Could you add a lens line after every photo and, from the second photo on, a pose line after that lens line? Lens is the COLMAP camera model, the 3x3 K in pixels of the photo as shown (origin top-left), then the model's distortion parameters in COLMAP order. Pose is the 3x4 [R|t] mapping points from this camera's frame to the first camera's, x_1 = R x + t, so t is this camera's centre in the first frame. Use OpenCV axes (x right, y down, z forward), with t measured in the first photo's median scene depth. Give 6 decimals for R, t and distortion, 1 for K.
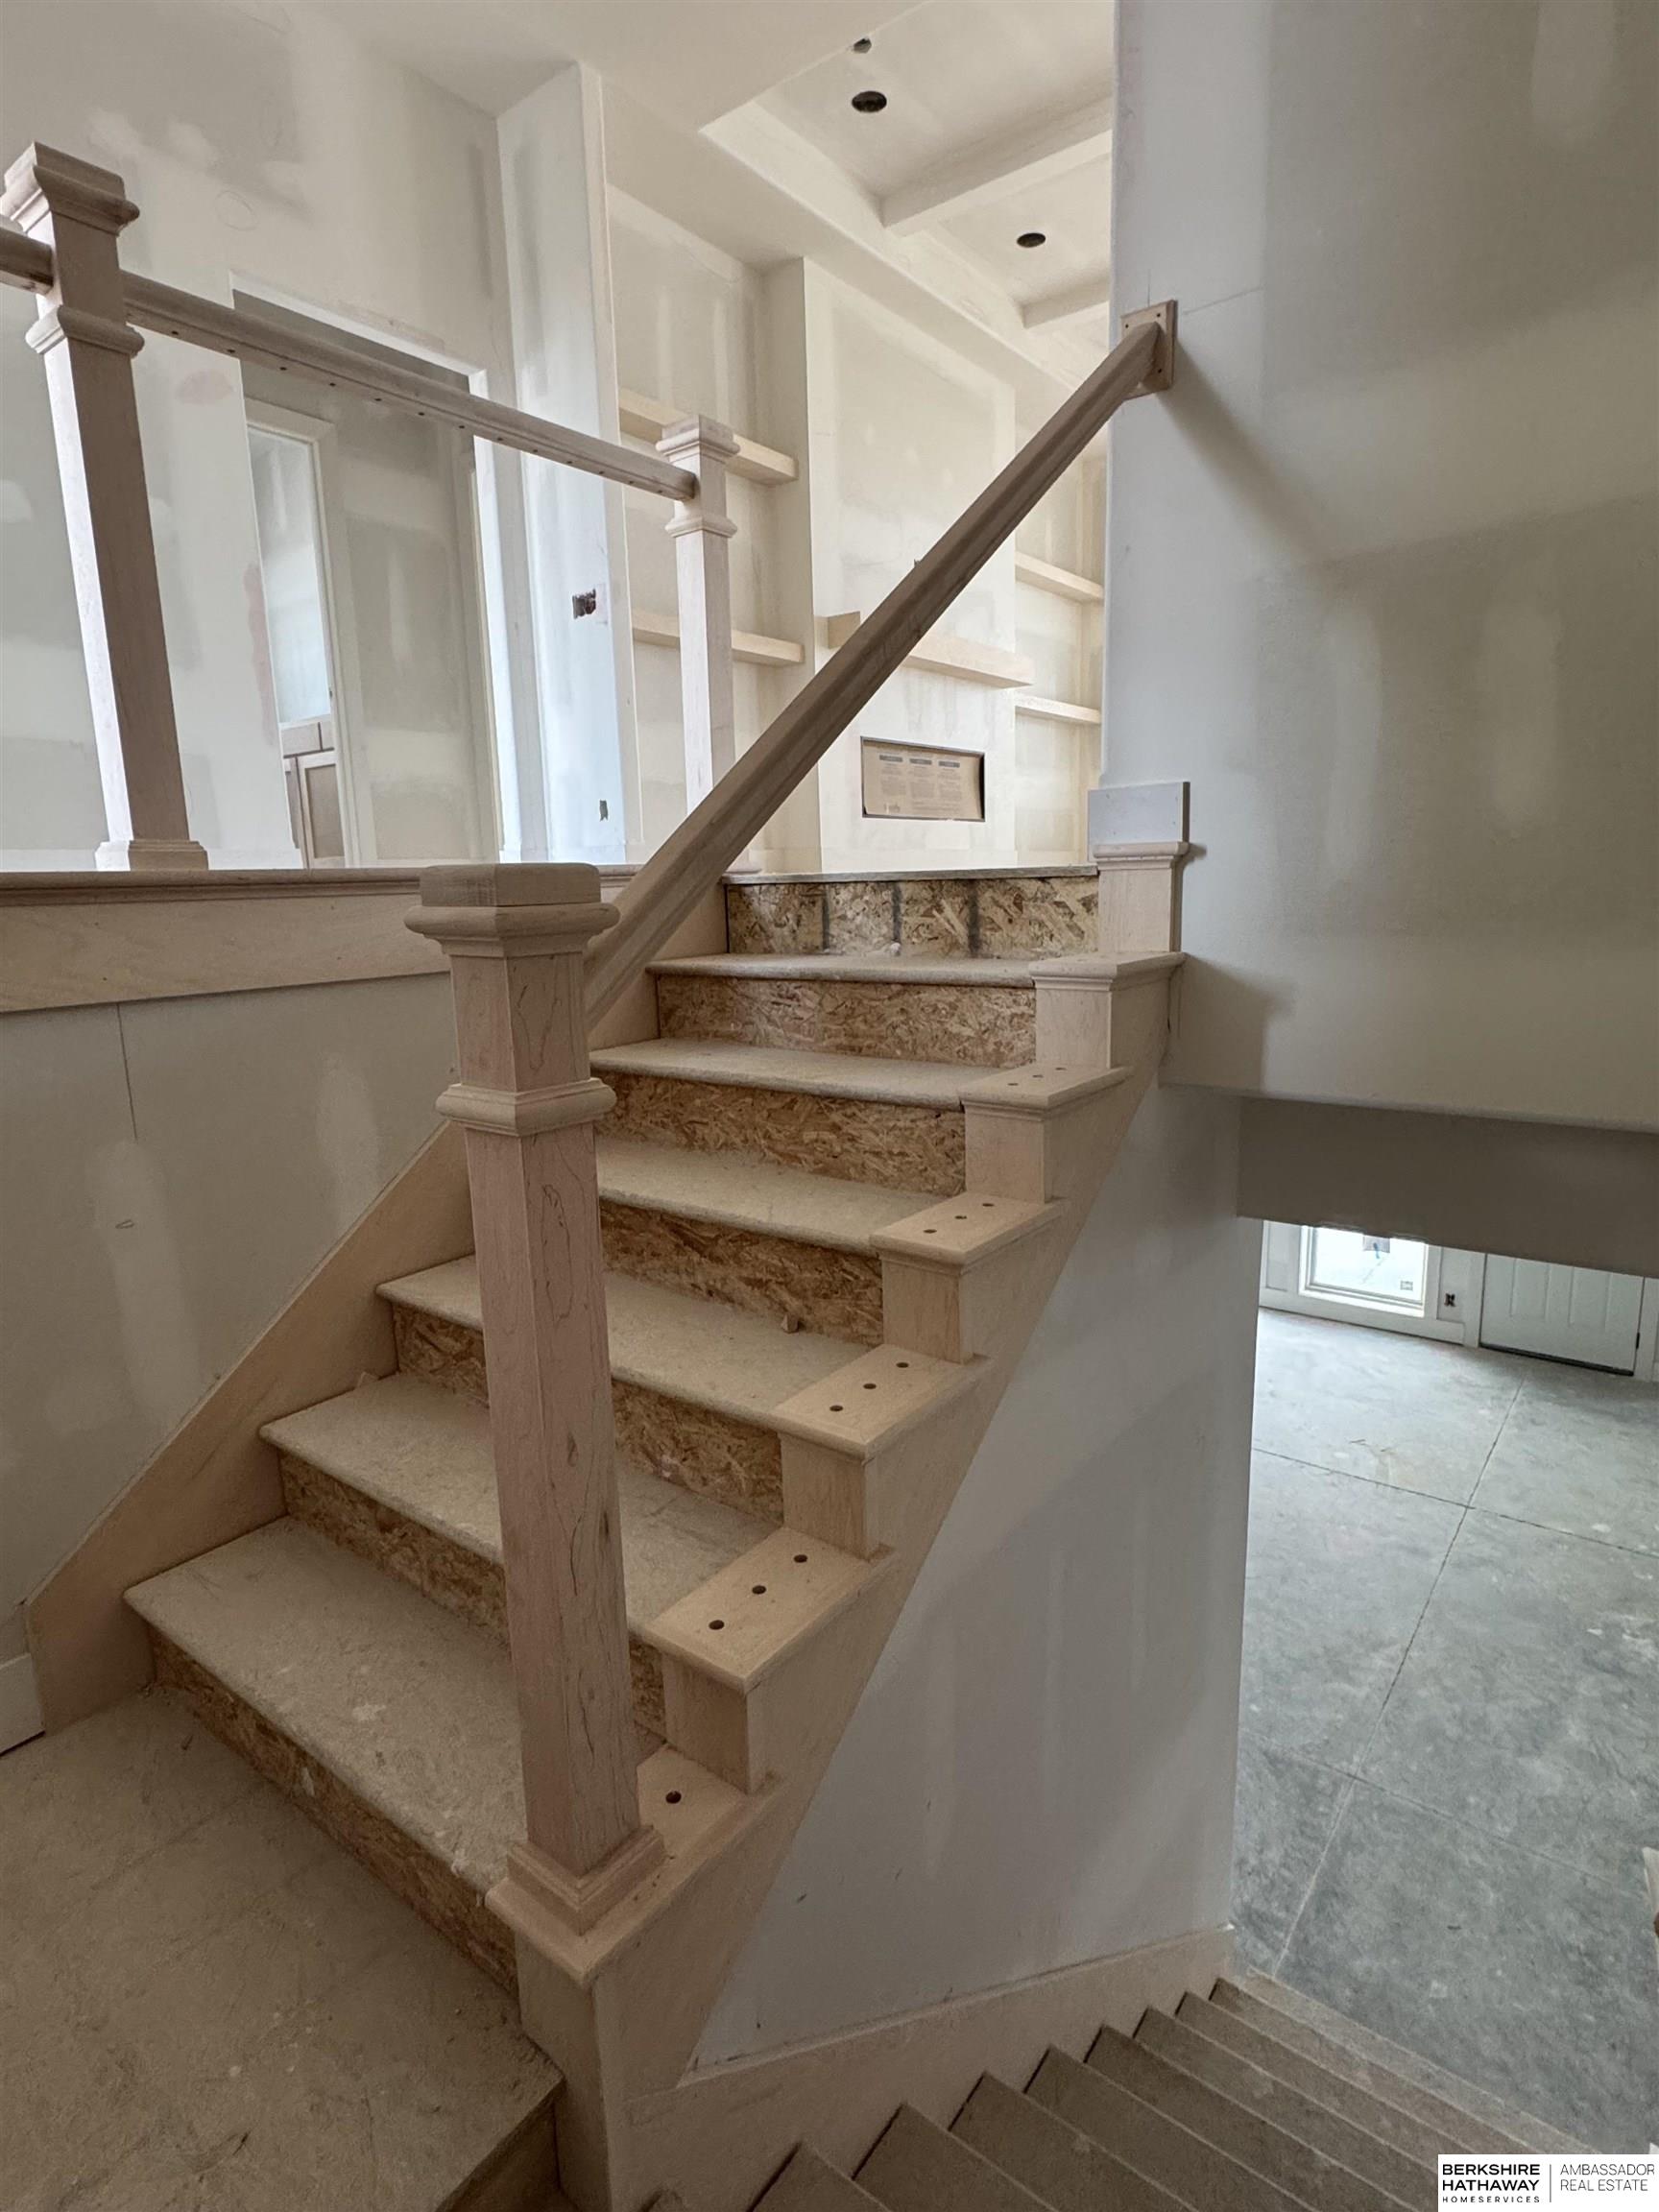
lens RADIAL K [[1163.4, 0, 840.4], [0, 1163.4, 1094.0], [0, 0, 1]] dist [-0.006515, 0.002425]
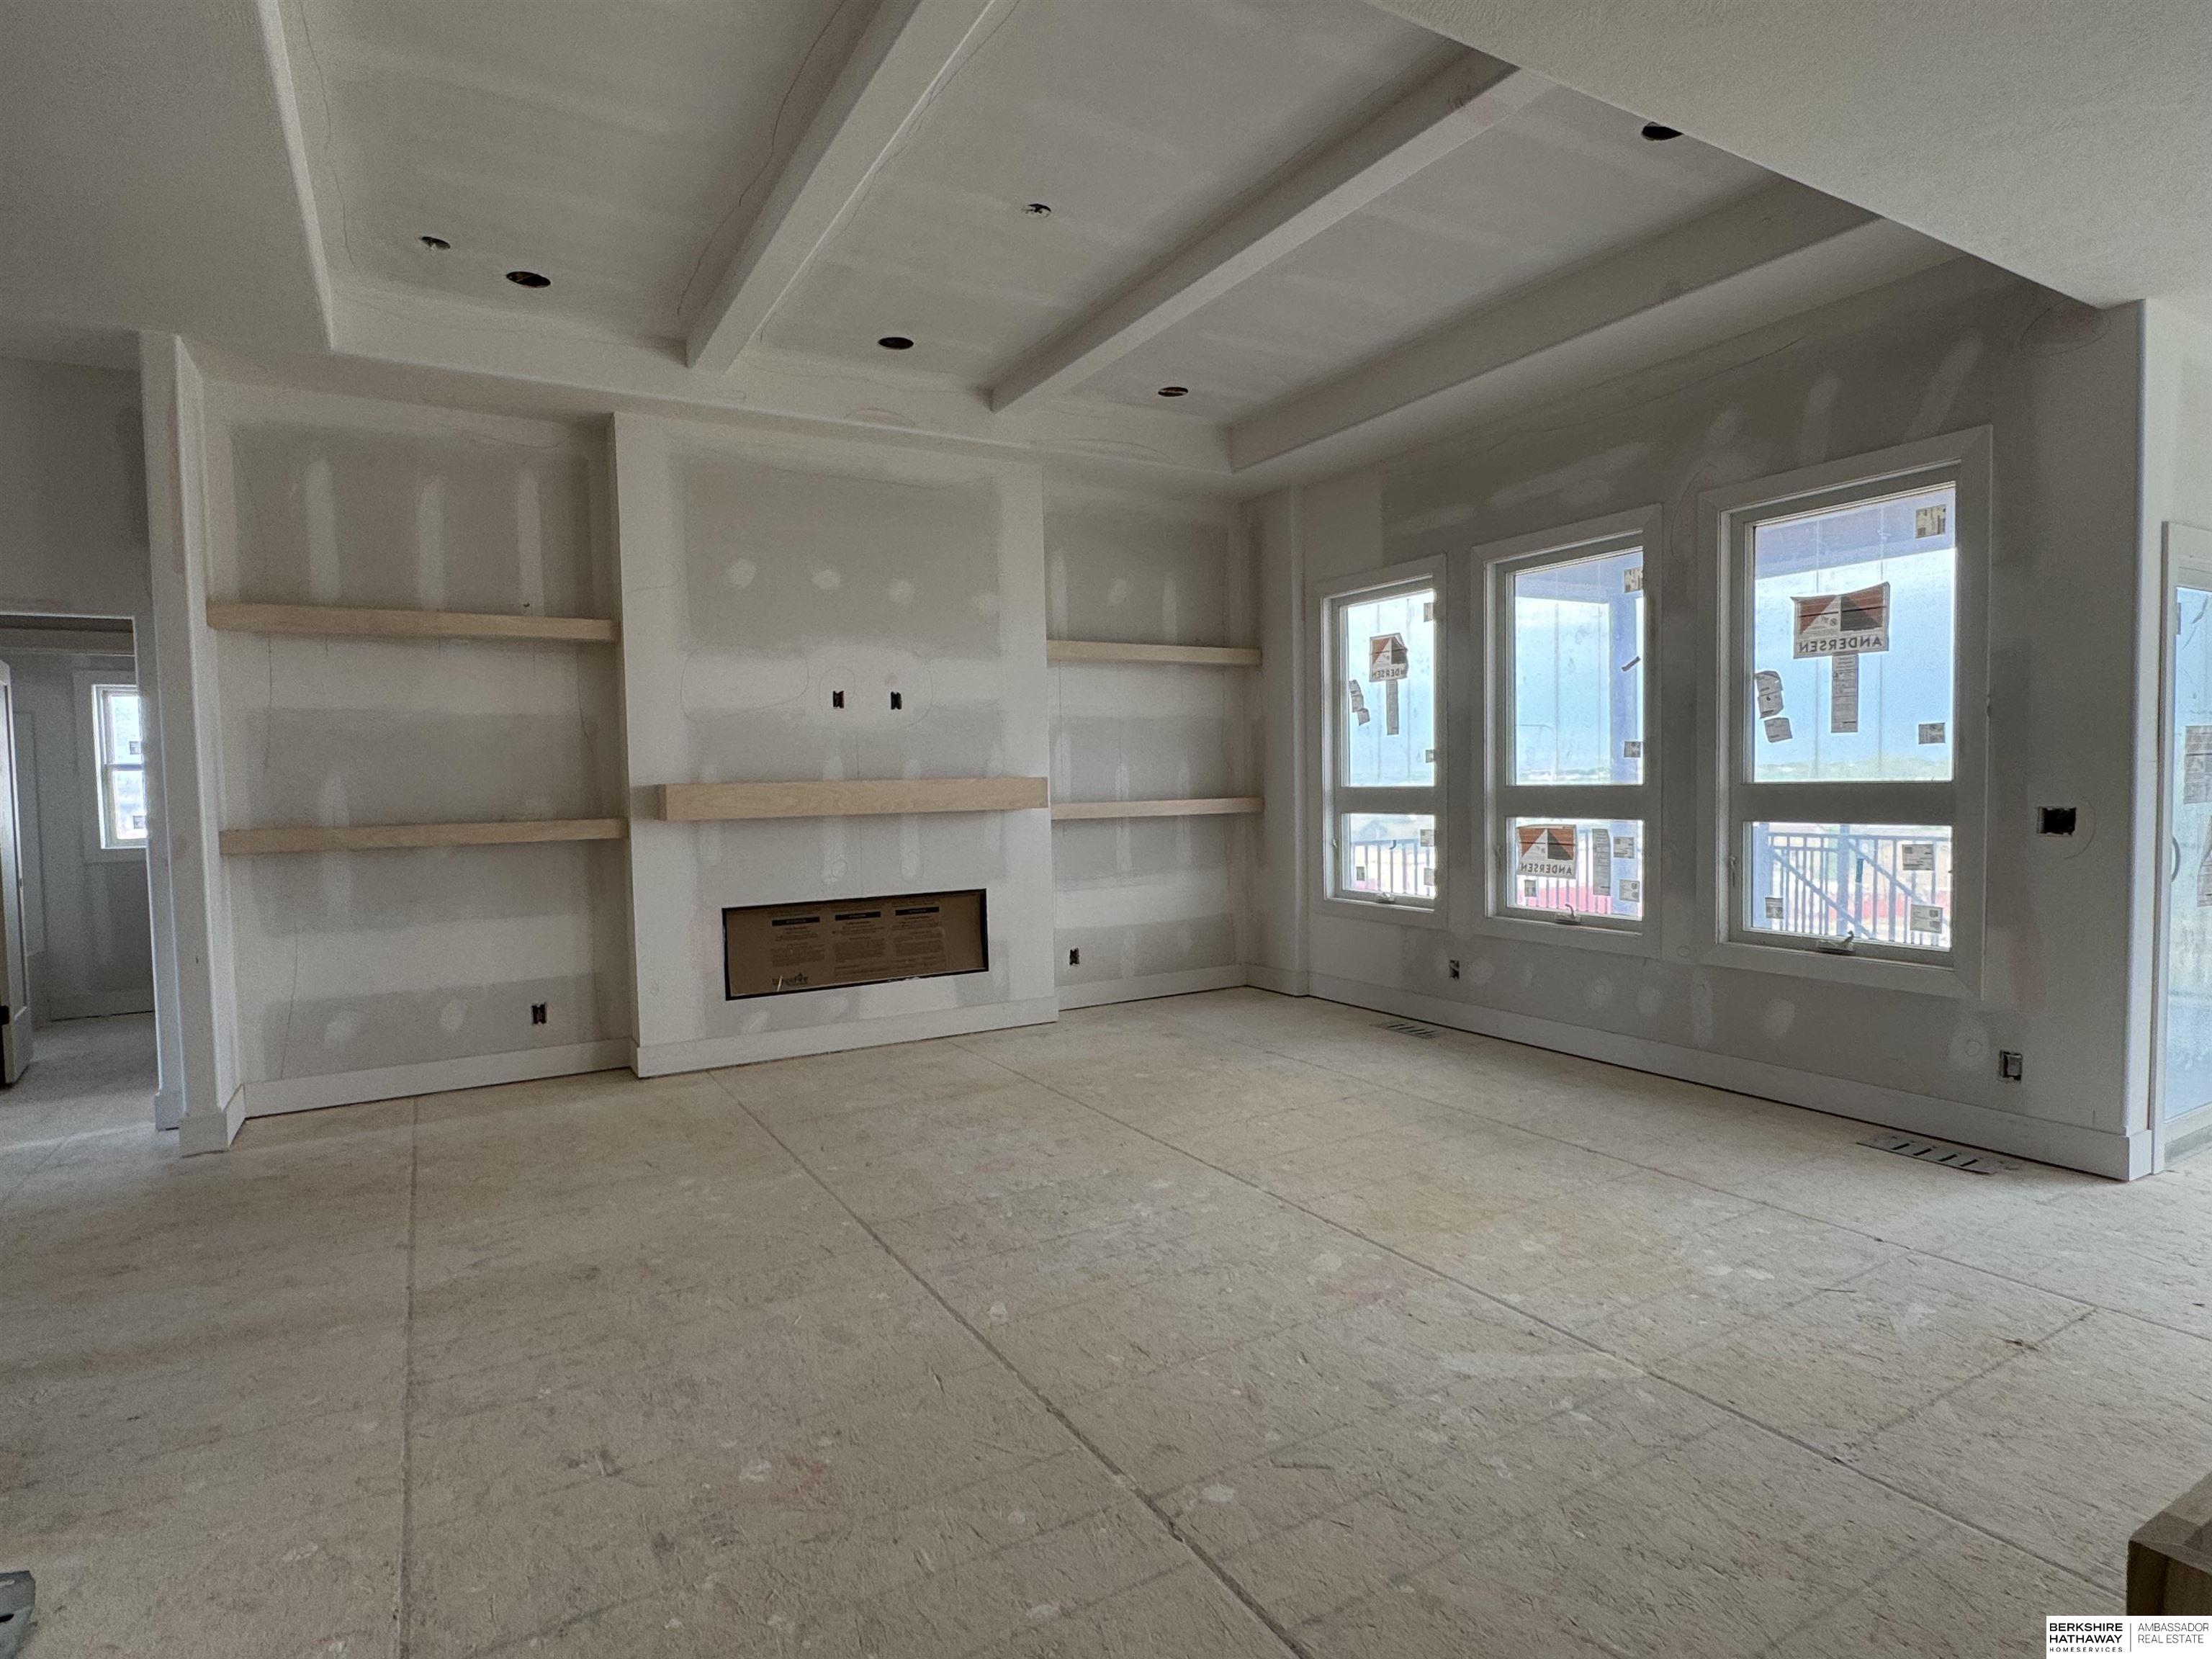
lens RADIAL K [[1163.4, 0, 1095.0], [0, 1163.4, 834.8], [0, 0, 1]] dist [-0.006515, 0.002425]
pose [[0.923097, 0.024605, -0.383778, 0.606218], [-0.076246, 0.989850, -0.119930, -0.285165], [0.376932, 0.139969, 0.915604, 0.323989]]
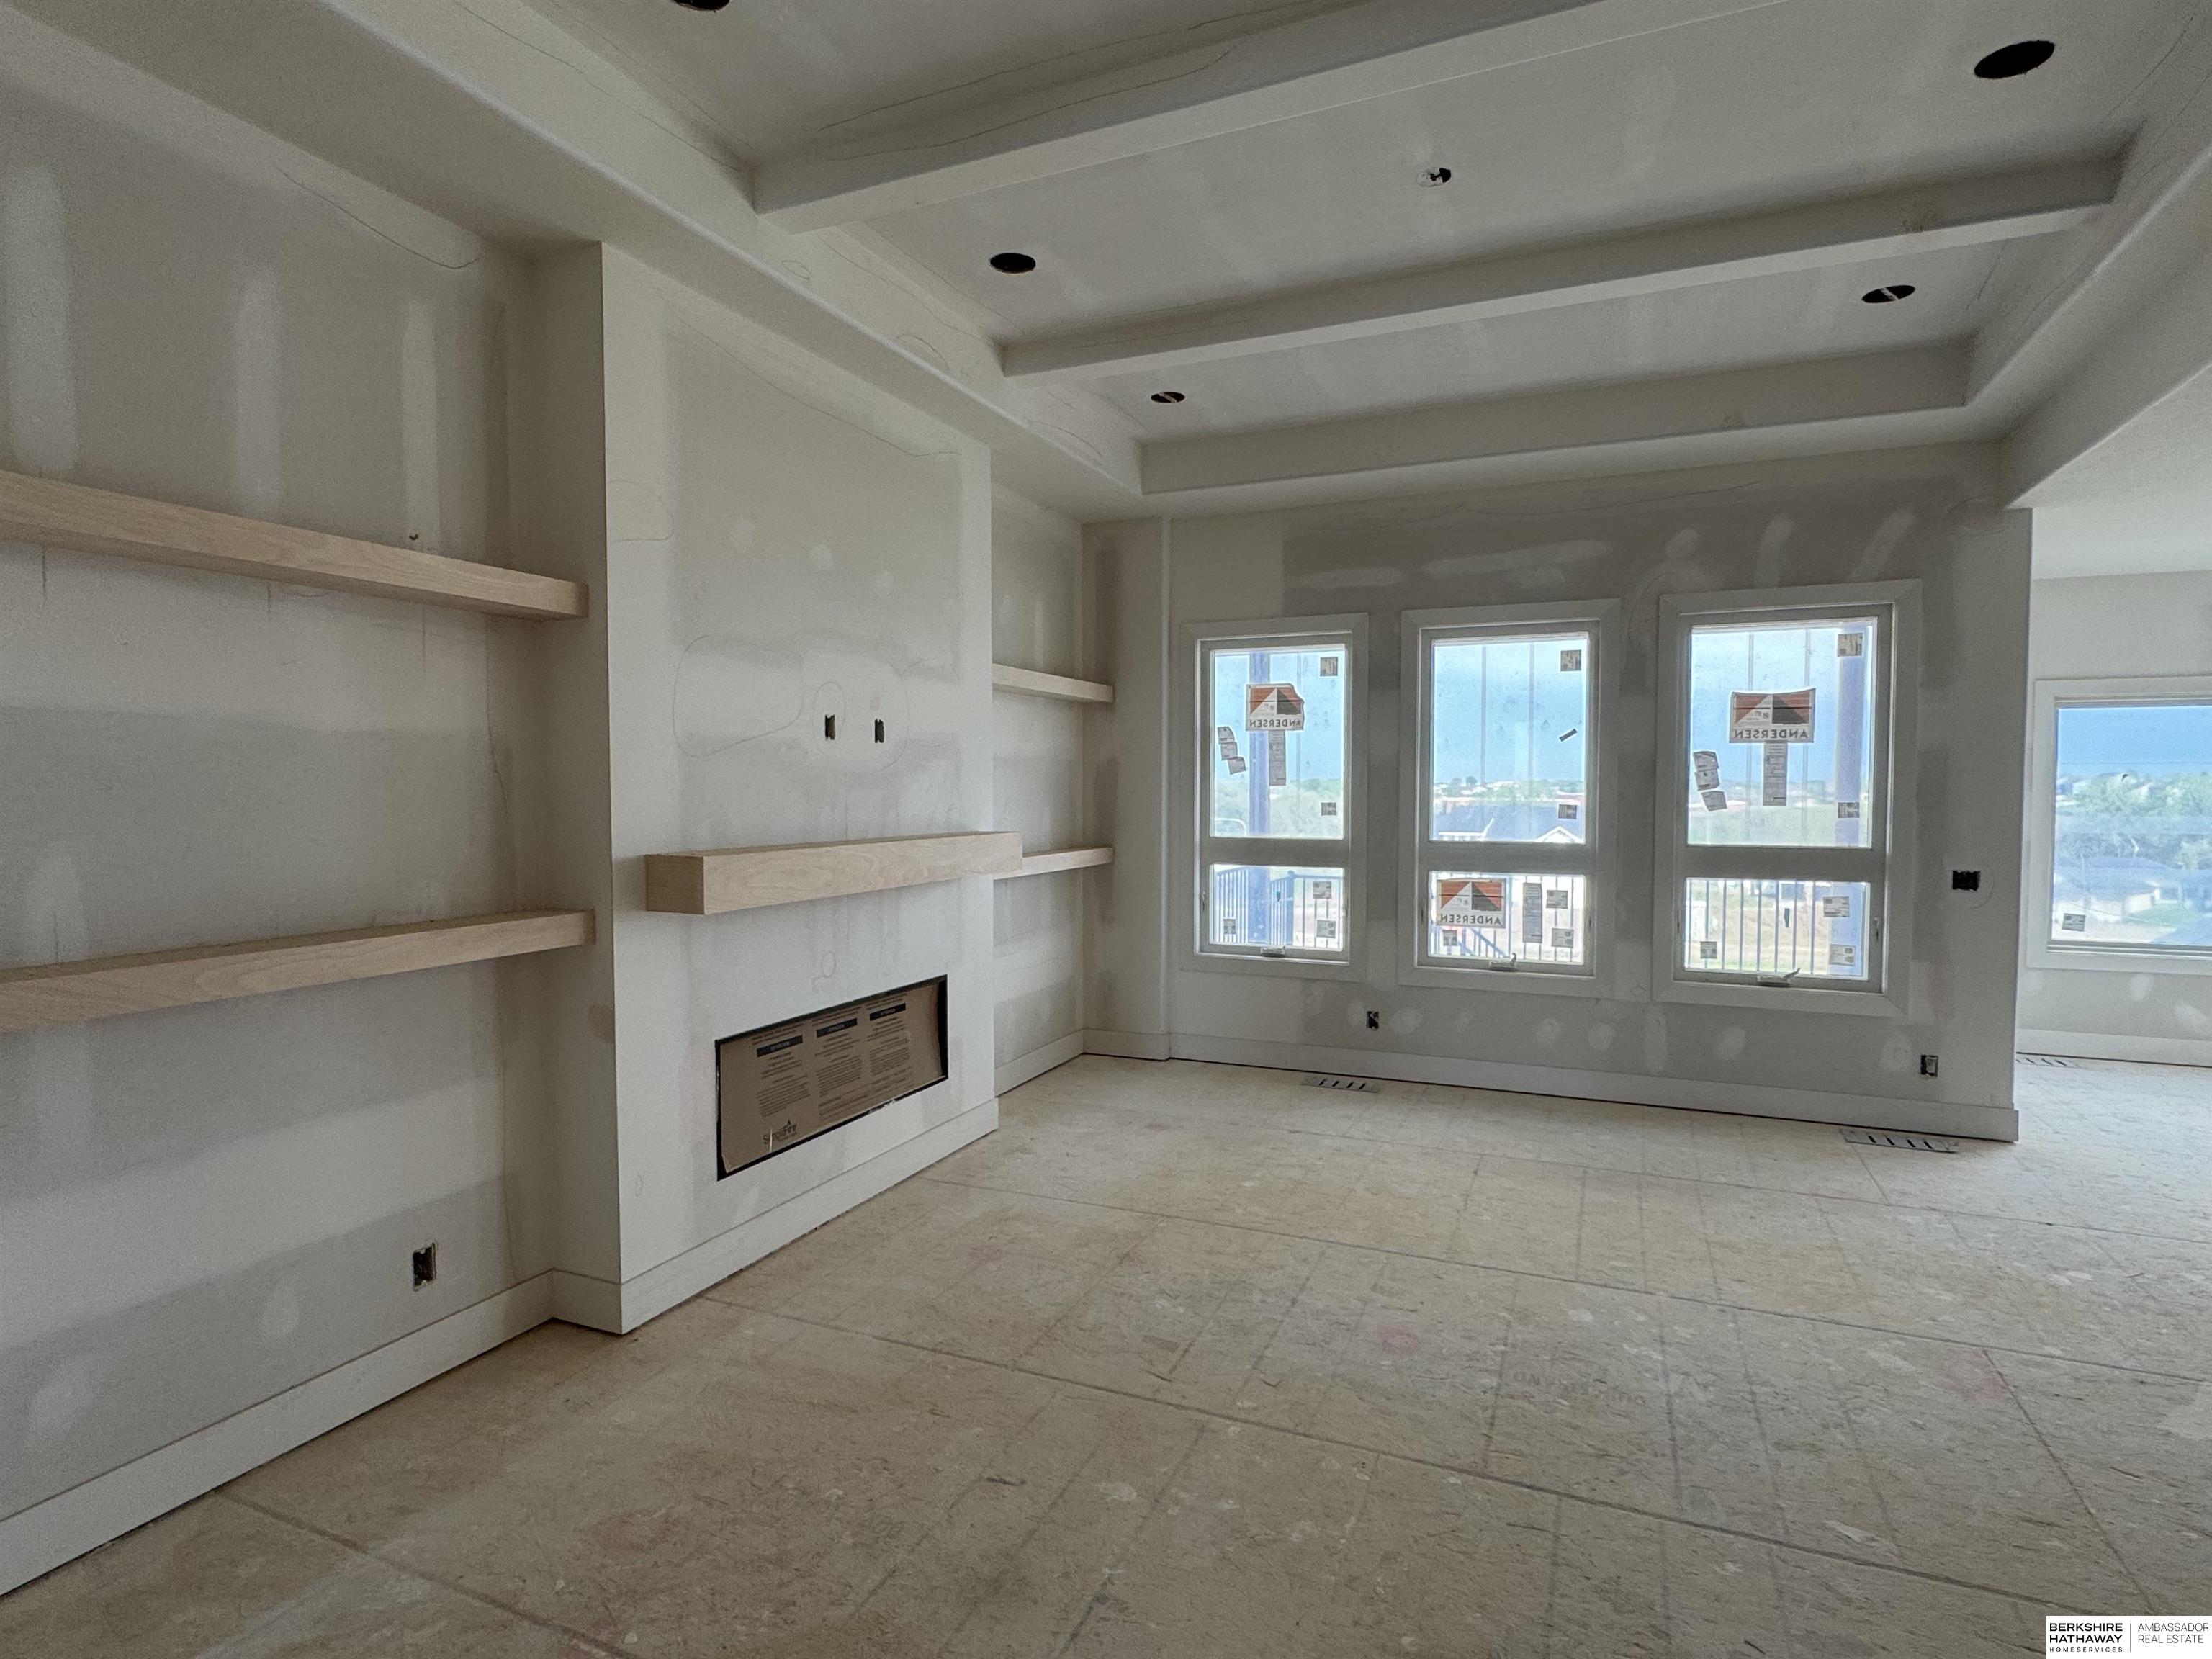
lens RADIAL K [[1163.4, 0, 1101.5], [0, 1163.4, 833.5], [0, 0, 1]] dist [-0.006515, 0.002425]
pose [[0.972435, 0.015829, 0.232636, 0.067309], [0.020400, 0.988092, -0.152505, -0.323248], [-0.232280, 0.153047, 0.960532, 0.418006]]
